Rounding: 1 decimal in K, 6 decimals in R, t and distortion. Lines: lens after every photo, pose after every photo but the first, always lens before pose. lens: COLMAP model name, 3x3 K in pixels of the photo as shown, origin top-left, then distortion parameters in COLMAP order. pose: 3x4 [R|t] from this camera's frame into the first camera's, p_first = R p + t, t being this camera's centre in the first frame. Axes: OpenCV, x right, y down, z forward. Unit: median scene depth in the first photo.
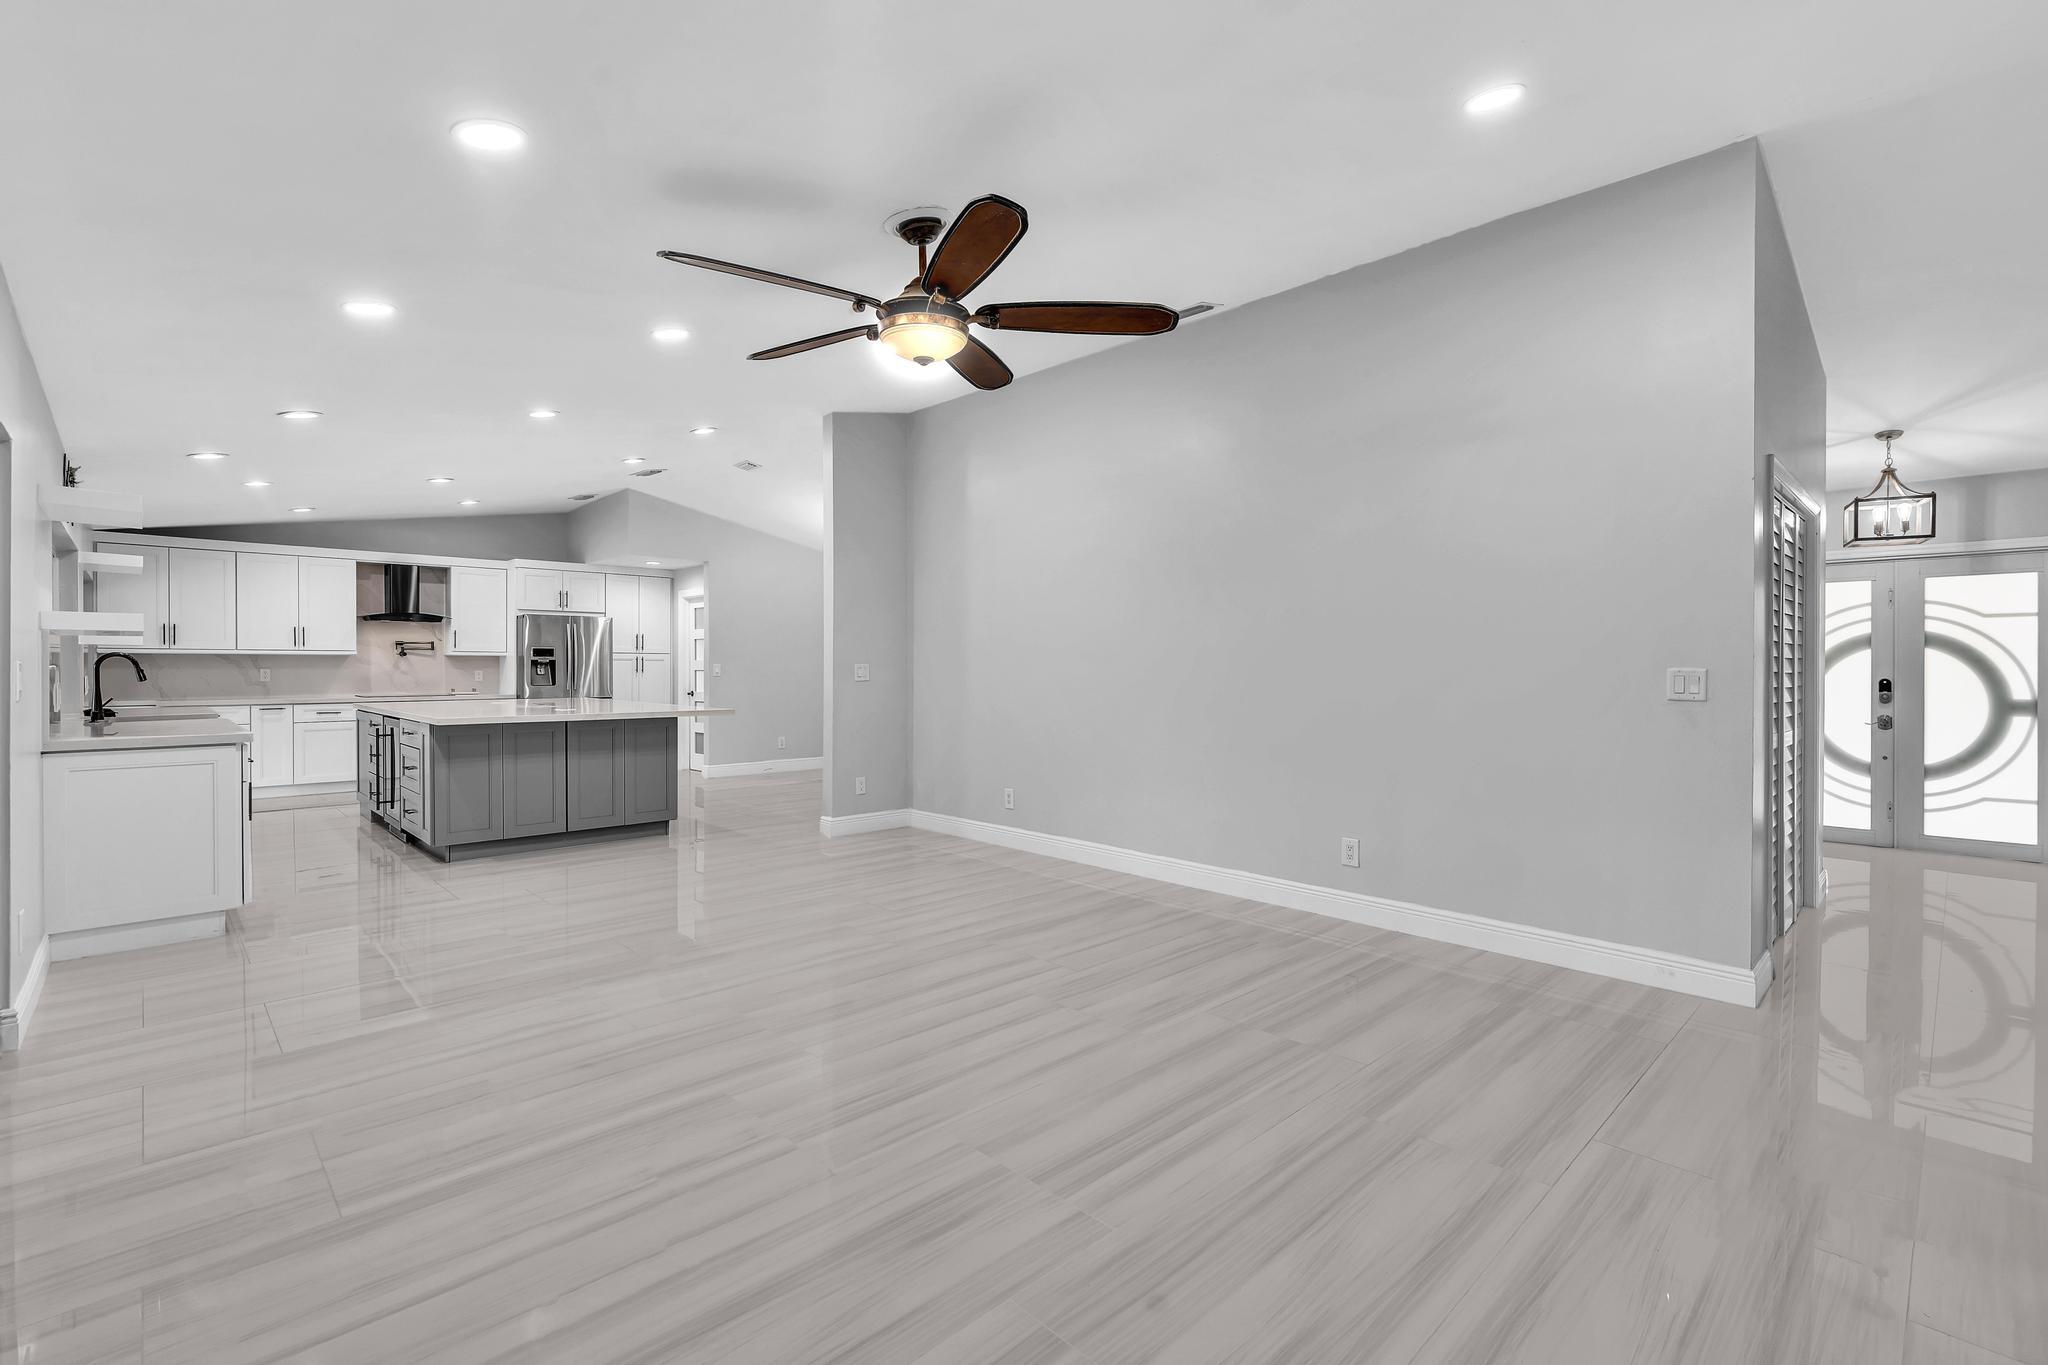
lens RADIAL K [[918.2, 0, 1023.8], [0, 918.2, 674.7], [0, 0, 1]] dist [-0.001307, -0.000132]
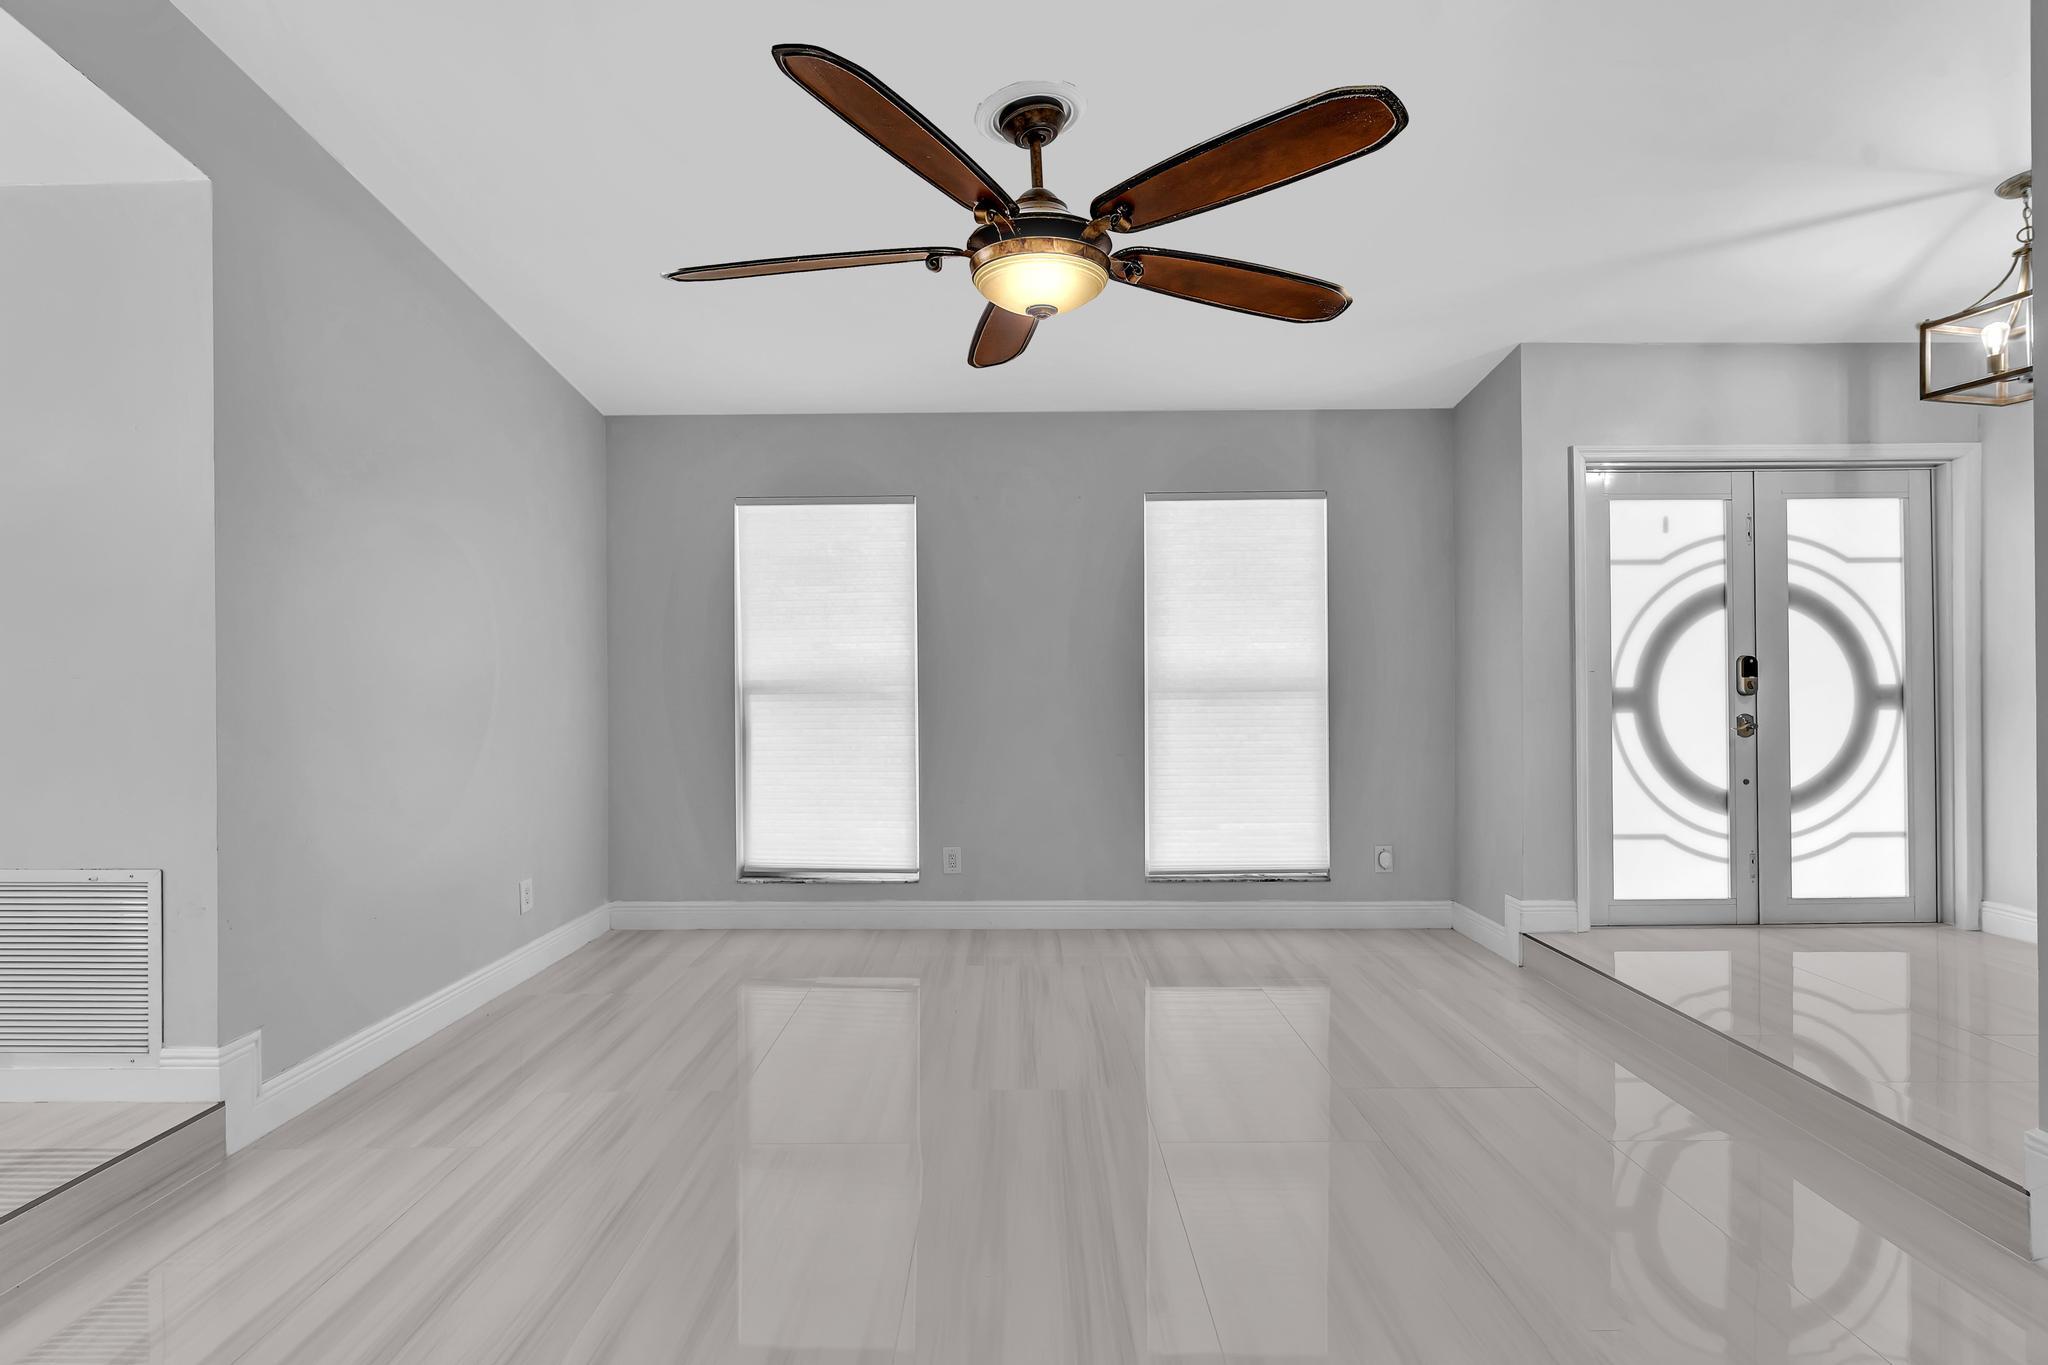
lens RADIAL K [[918.2, 0, 1022.3], [0, 918.2, 681.2], [0, 0, 1]] dist [-0.001307, -0.000132]
pose [[0.697509, 0.001955, 0.716573, 0.140645], [0.011906, 0.999827, -0.014316, 0.025329], [-0.716477, 0.018517, 0.697365, 0.933746]]
